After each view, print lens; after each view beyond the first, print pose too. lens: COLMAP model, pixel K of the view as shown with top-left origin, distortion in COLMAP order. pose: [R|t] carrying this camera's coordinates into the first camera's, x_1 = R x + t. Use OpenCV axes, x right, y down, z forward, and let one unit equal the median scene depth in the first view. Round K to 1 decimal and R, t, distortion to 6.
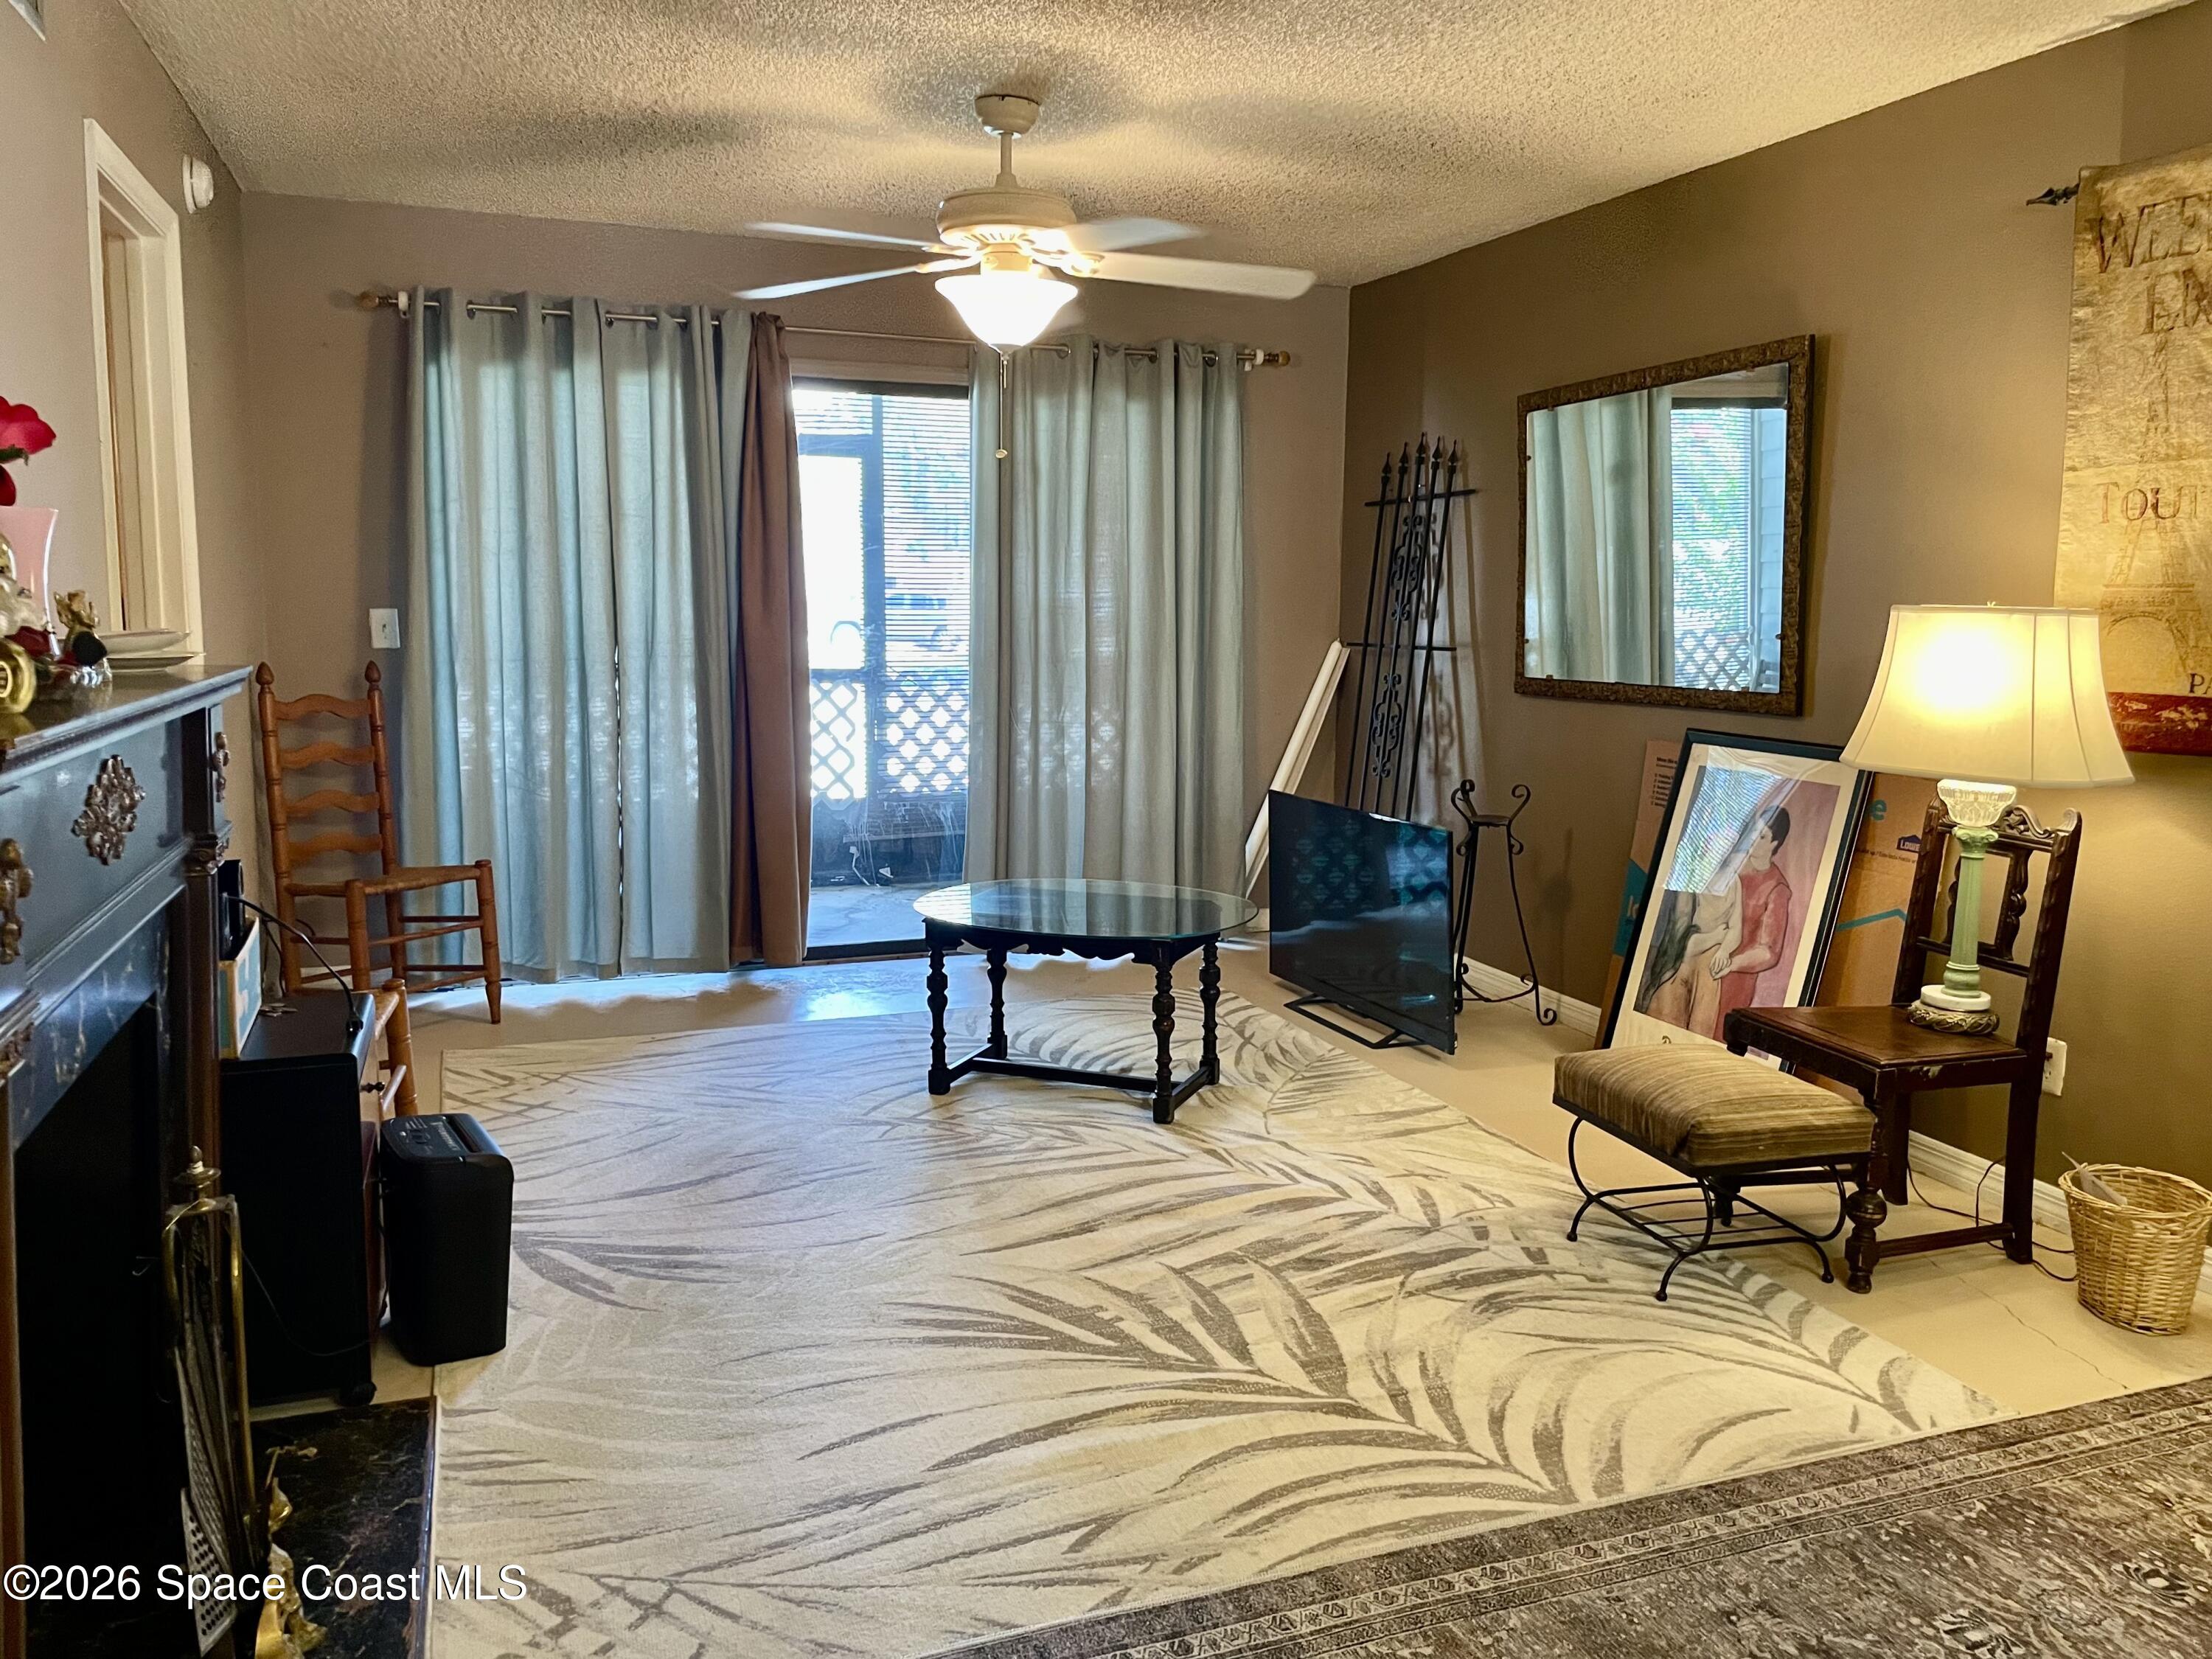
lens RADIAL K [[1669.5, 0, 1114.7], [0, 1669.5, 796.2], [0, 0, 1]] dist [0.080655, -0.103845]
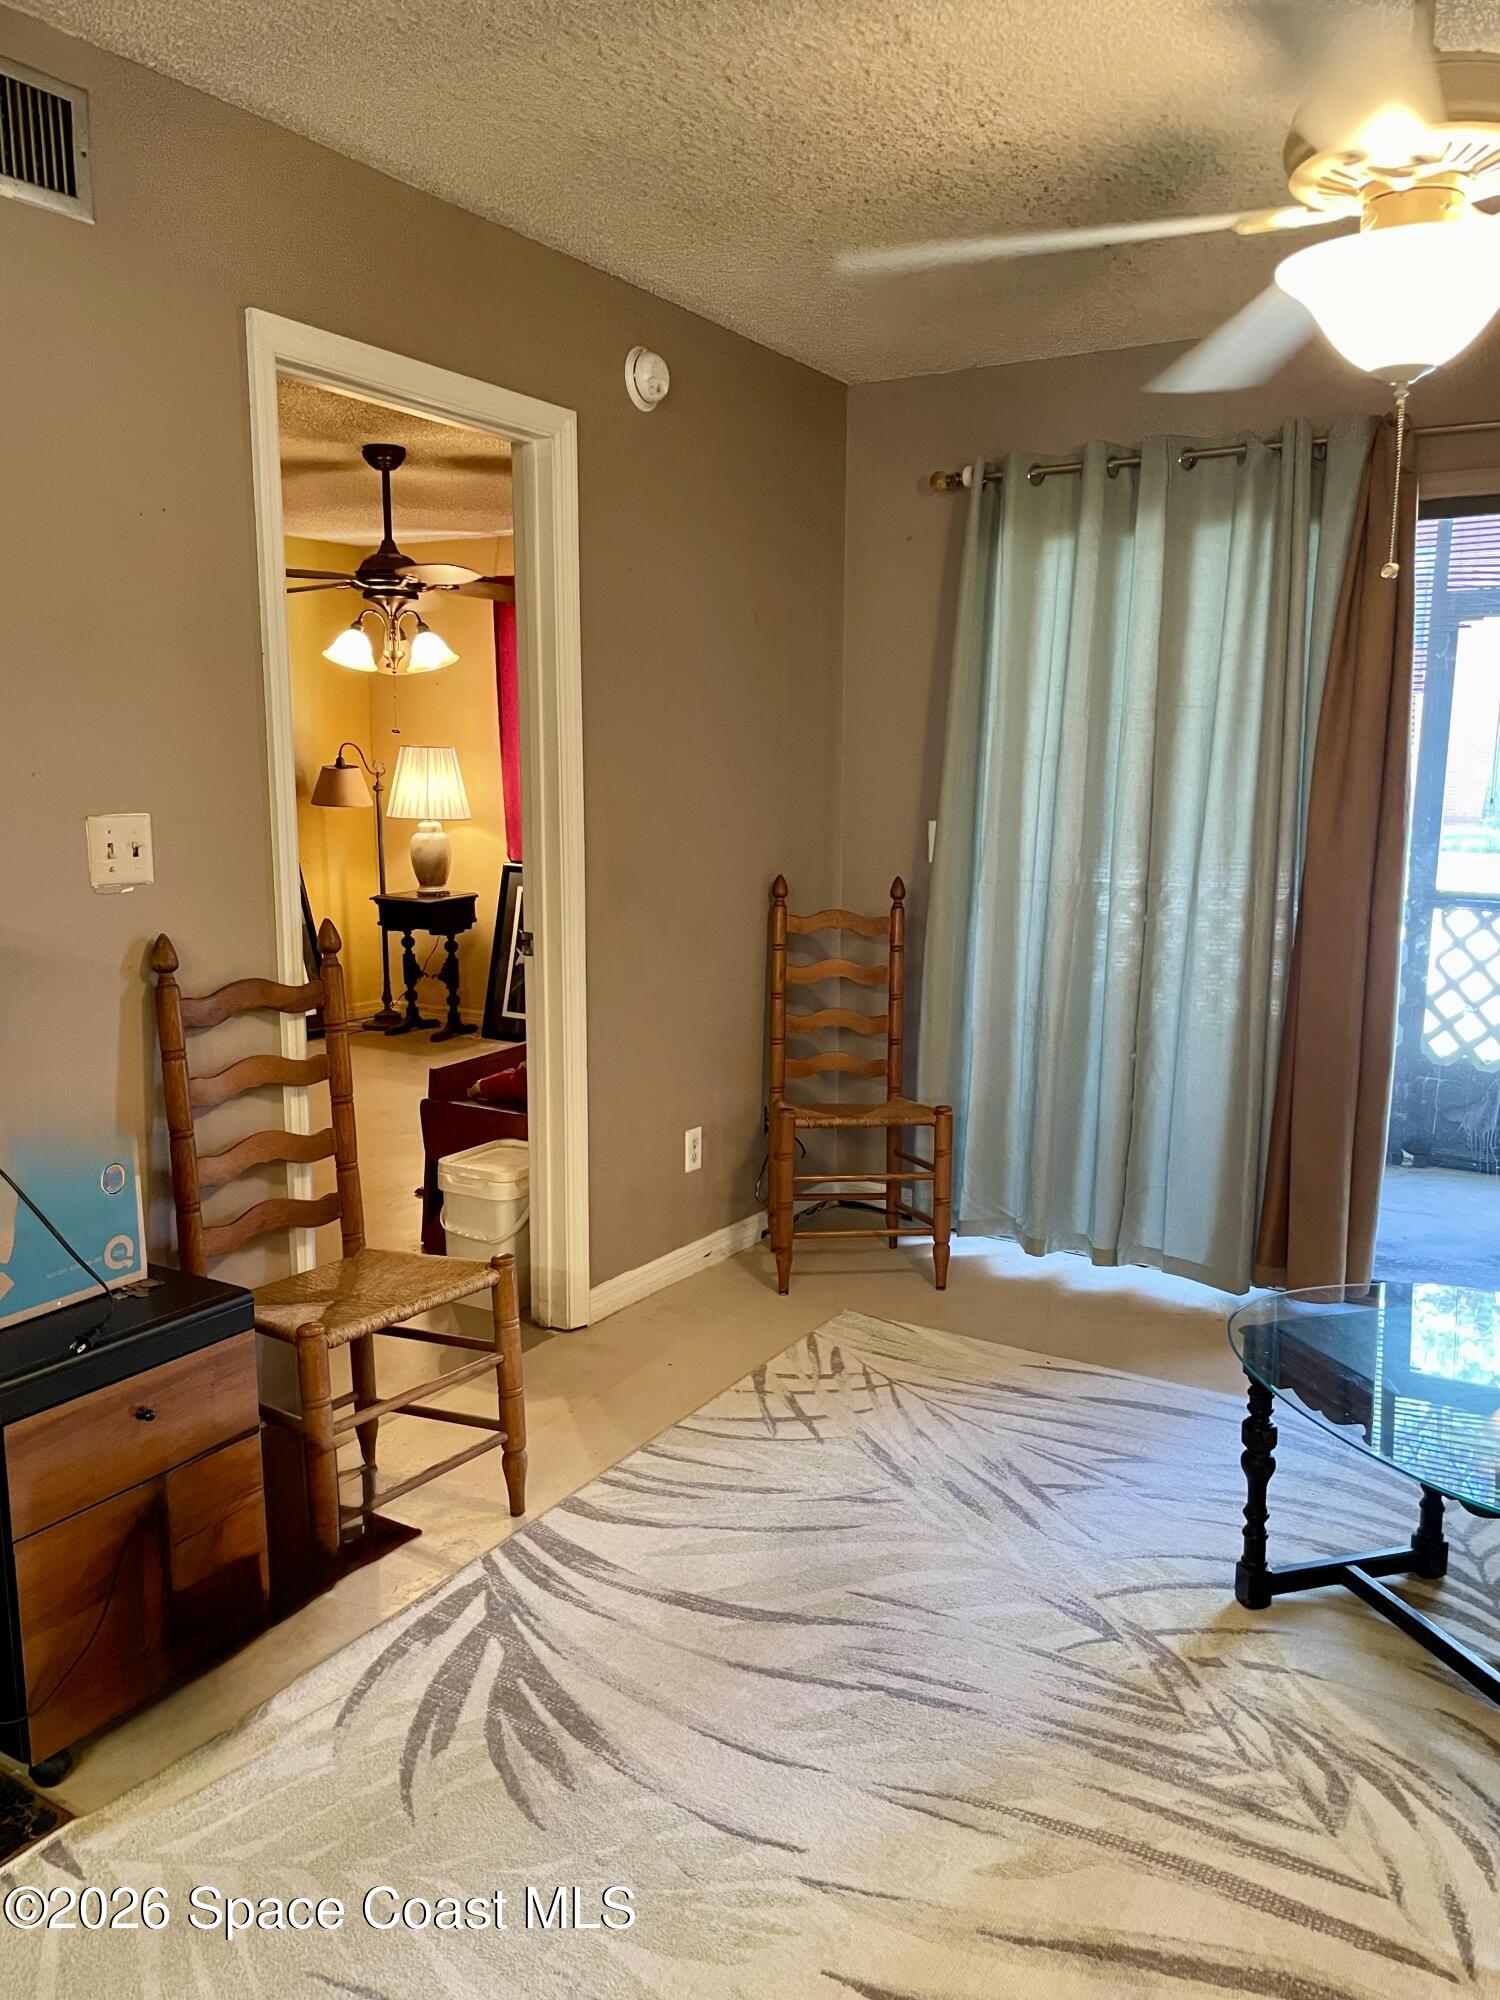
lens RADIAL K [[1509.5, 0, 762.9], [0, 1509.5, 1015.9], [0, 0, 1]] dist [0.080655, -0.103845]
pose [[0.628749, 0.123950, -0.767666, 0.270401], [-0.098958, 0.991942, 0.079112, -0.098905], [0.771286, 0.026225, 0.635949, 0.655081]]
